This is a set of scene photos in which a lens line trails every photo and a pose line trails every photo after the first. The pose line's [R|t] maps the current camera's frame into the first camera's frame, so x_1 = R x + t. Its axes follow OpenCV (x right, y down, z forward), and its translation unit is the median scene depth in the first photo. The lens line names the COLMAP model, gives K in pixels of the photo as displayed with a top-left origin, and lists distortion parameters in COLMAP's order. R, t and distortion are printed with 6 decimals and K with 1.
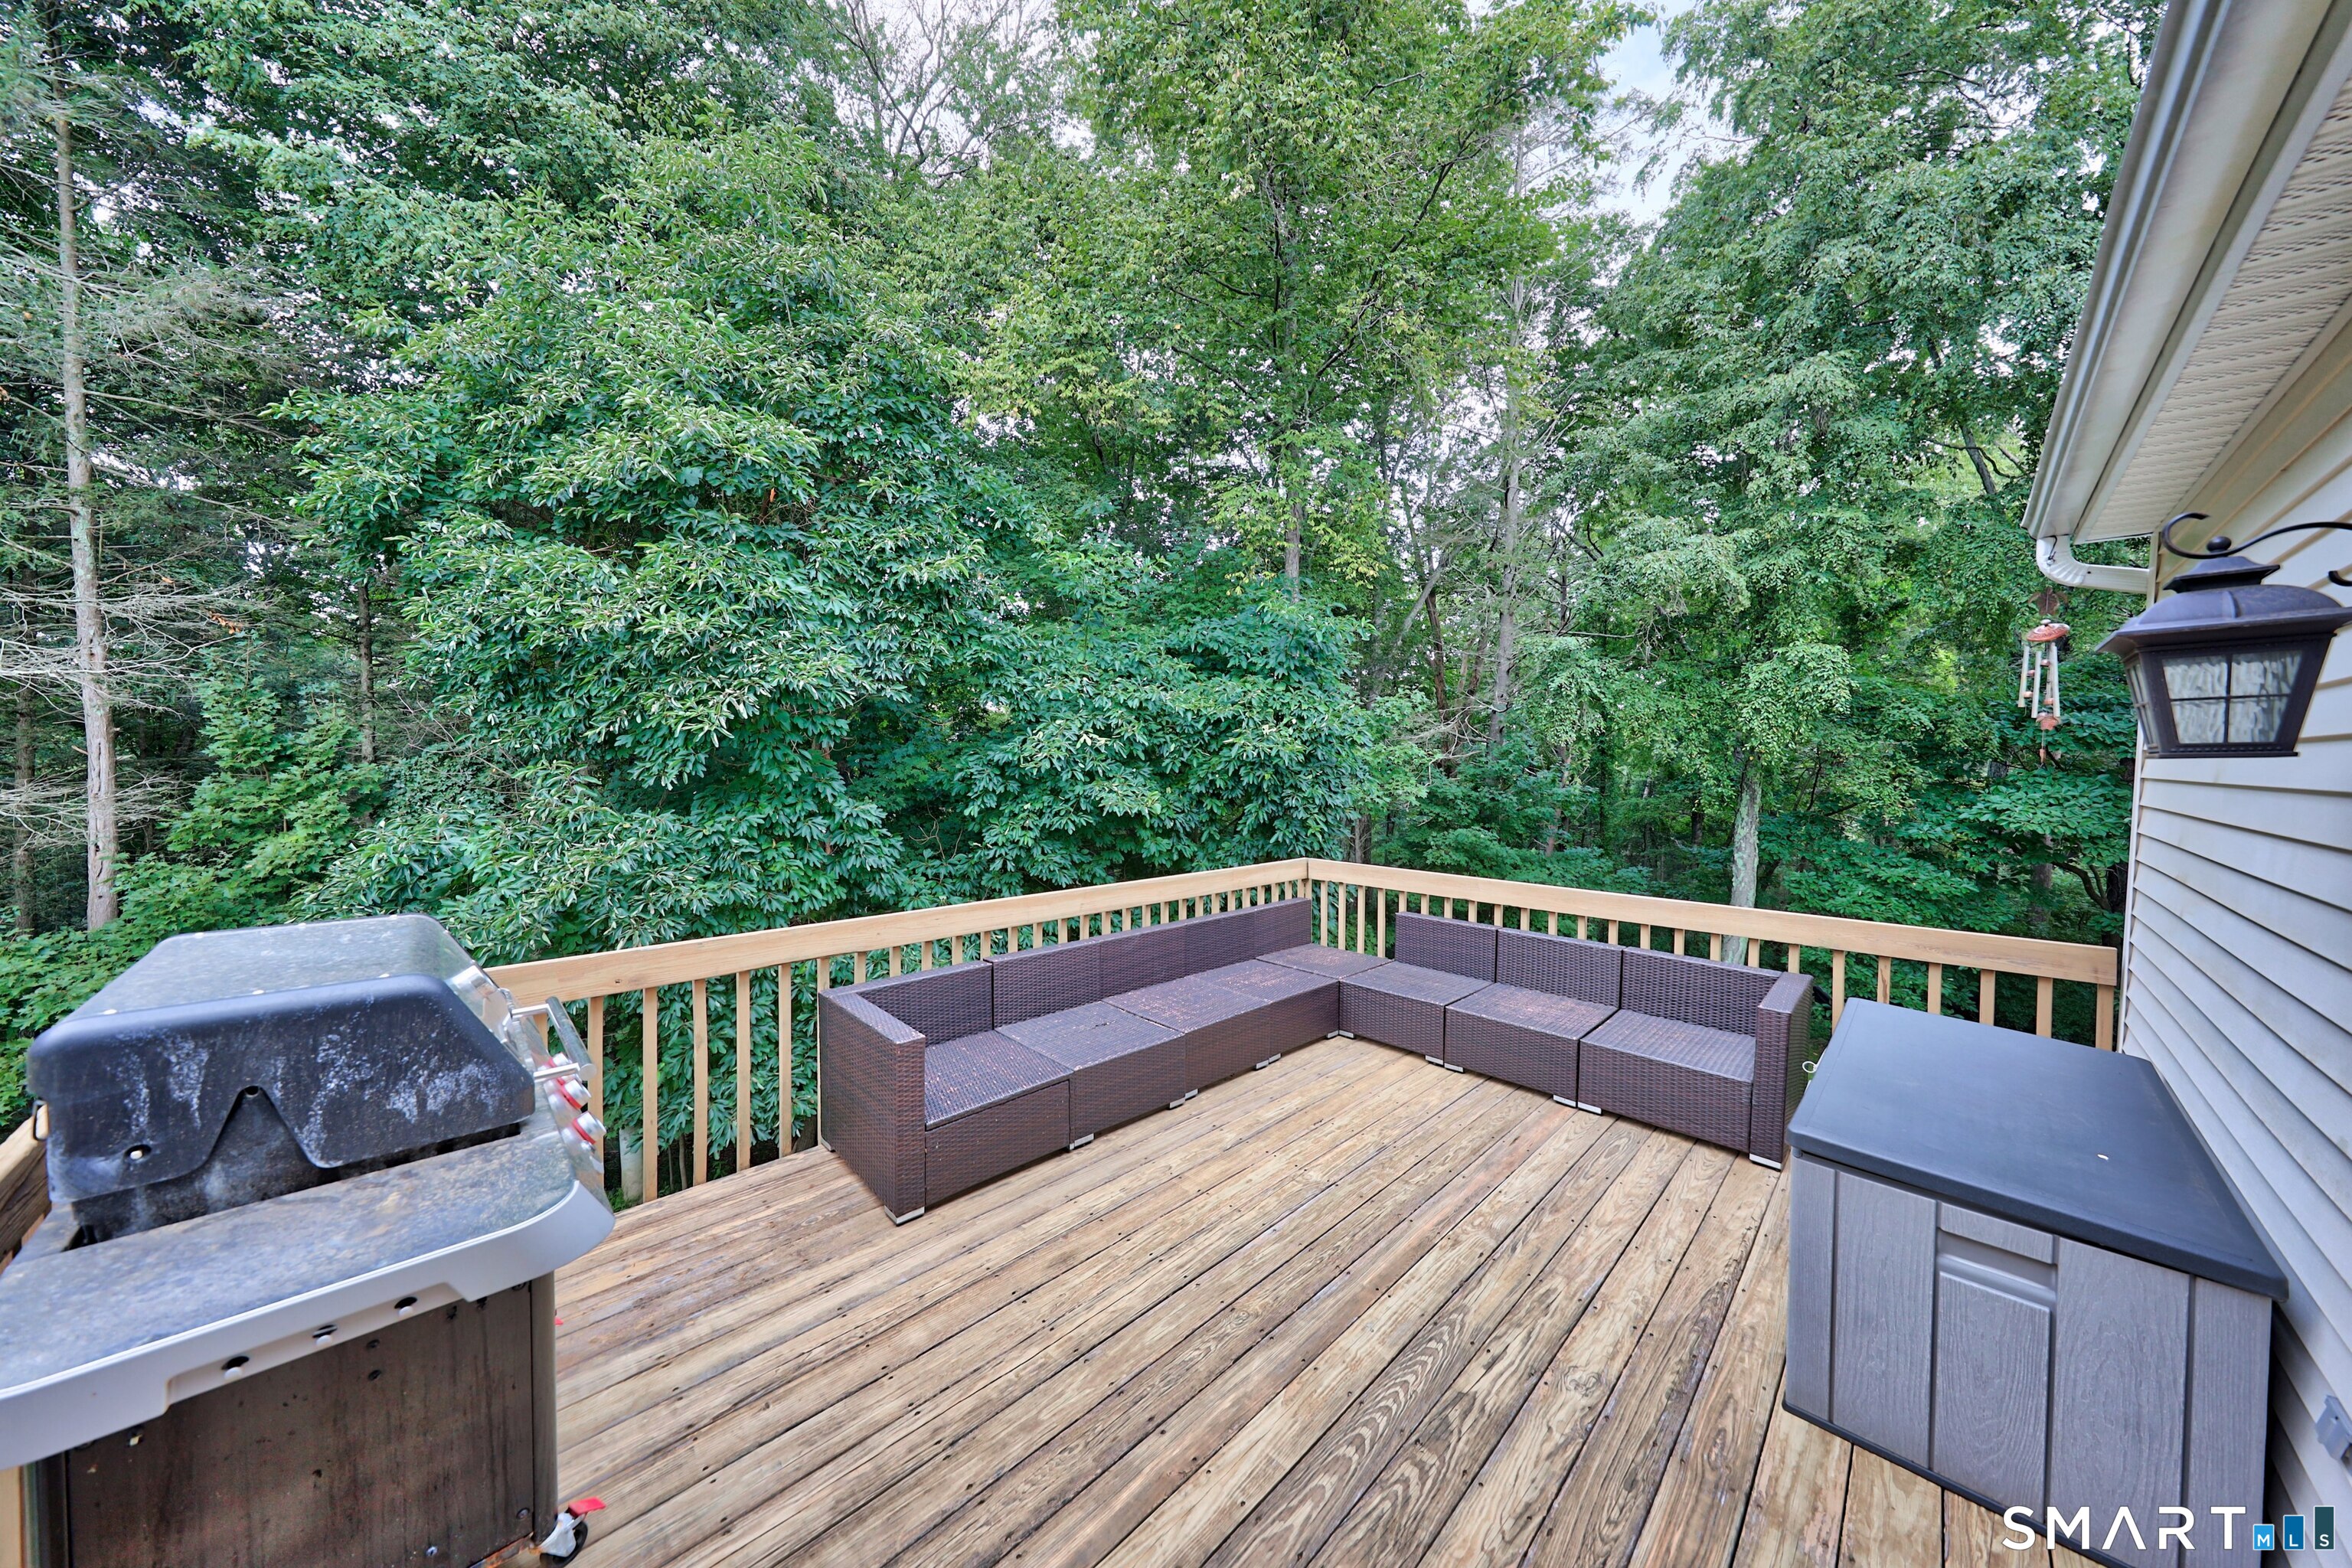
lens RADIAL K [[761.5, 0, 1163.6], [0, 761.5, 777.2], [0, 0, 1]] dist [0.001358, 0.000072]
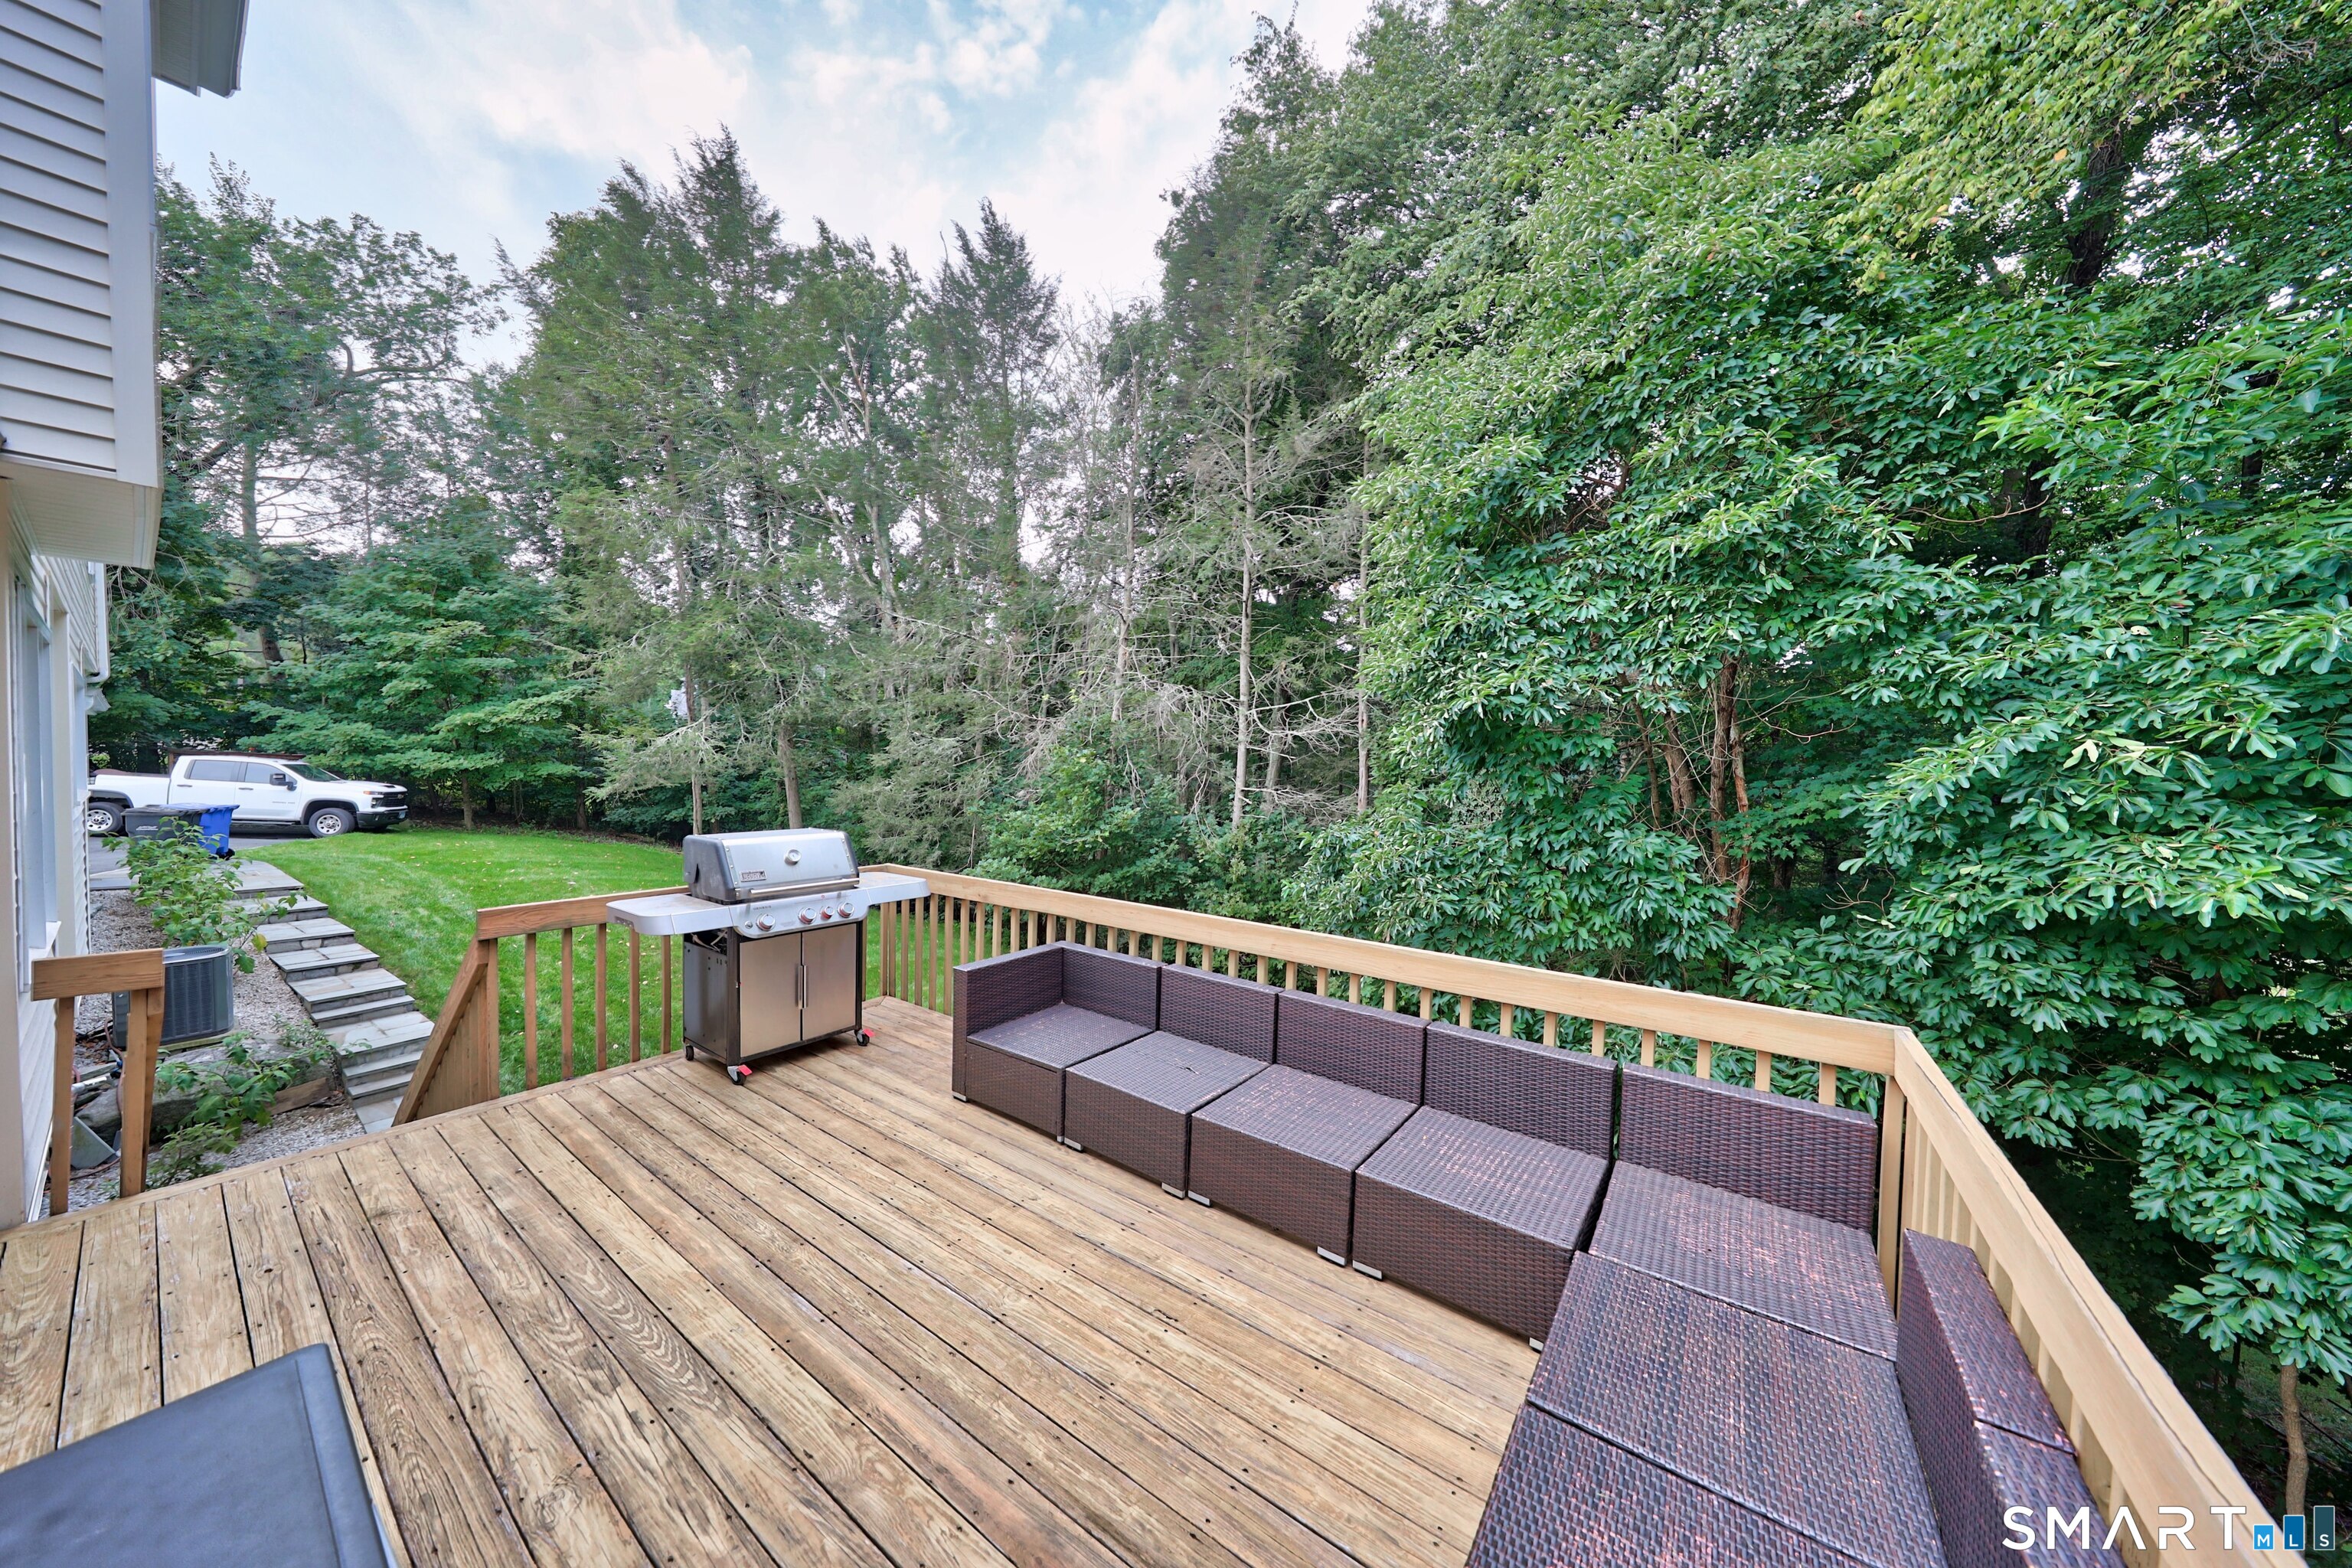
lens RADIAL K [[761.5, 0, 1163.1], [0, 761.5, 789.5], [0, 0, 1]] dist [0.001358, 0.000072]
pose [[0.156707, 0.019635, -0.987450, 1.252992], [-0.040264, 0.999098, 0.013476, -0.028275], [0.986824, 0.037647, 0.157357, 1.279346]]
